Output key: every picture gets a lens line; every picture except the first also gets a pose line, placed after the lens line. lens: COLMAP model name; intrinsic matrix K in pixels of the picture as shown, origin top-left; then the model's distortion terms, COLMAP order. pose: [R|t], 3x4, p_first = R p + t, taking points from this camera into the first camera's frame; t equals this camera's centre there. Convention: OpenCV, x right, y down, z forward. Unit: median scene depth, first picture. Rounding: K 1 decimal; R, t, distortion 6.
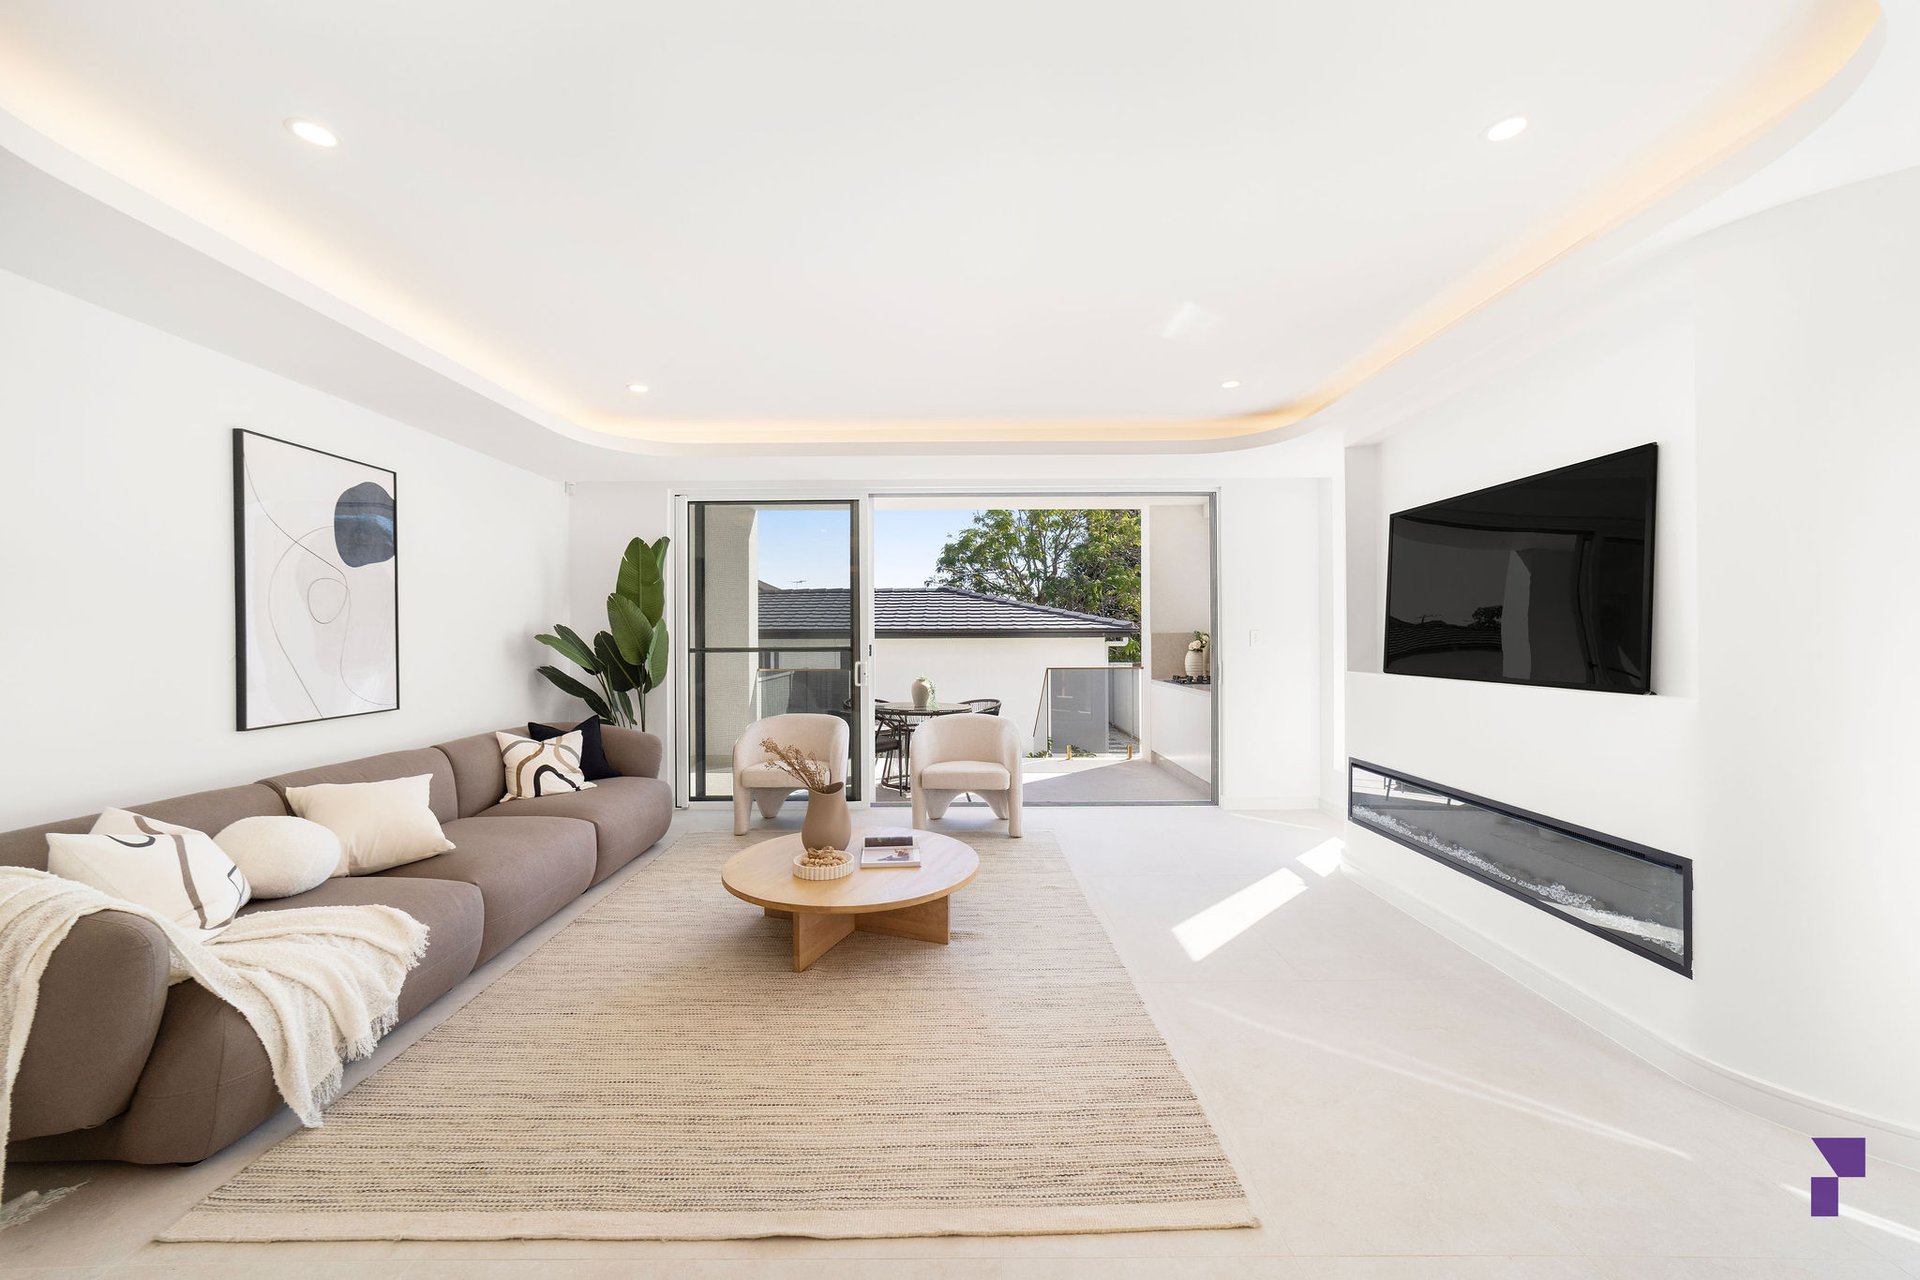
lens RADIAL K [[732.7, 0, 959.7], [0, 732.7, 641.8], [0, 0, 1]] dist [0.002204, 0.000378]
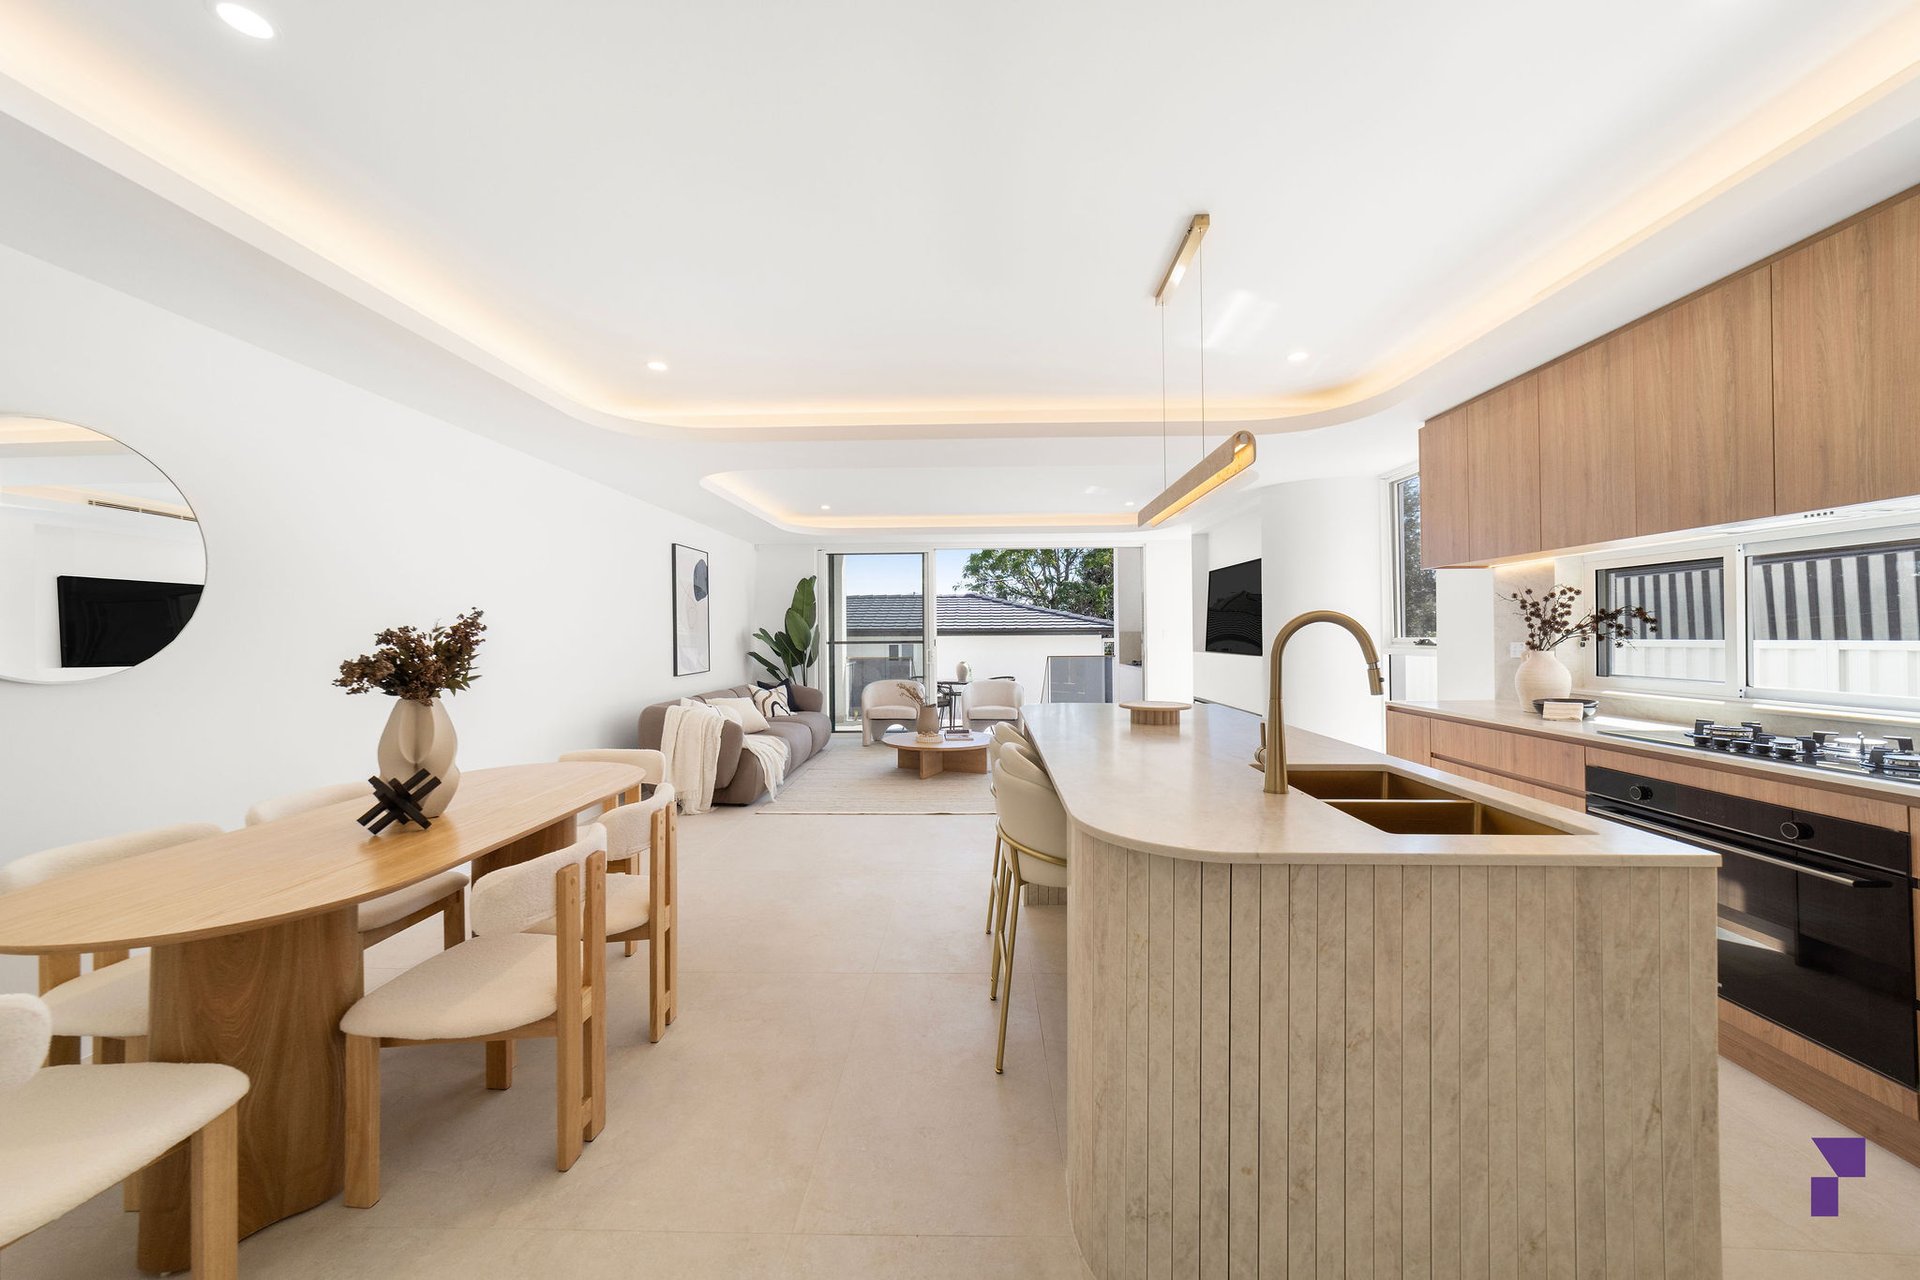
lens RADIAL K [[732.7, 0, 964.2], [0, 732.7, 633.2], [0, 0, 1]] dist [0.002204, 0.000378]
pose [[0.999742, -0.000863, -0.022715, -0.007869], [0.000655, 0.999958, -0.009193, 0.002509], [0.022722, 0.009176, 0.999700, -0.282860]]
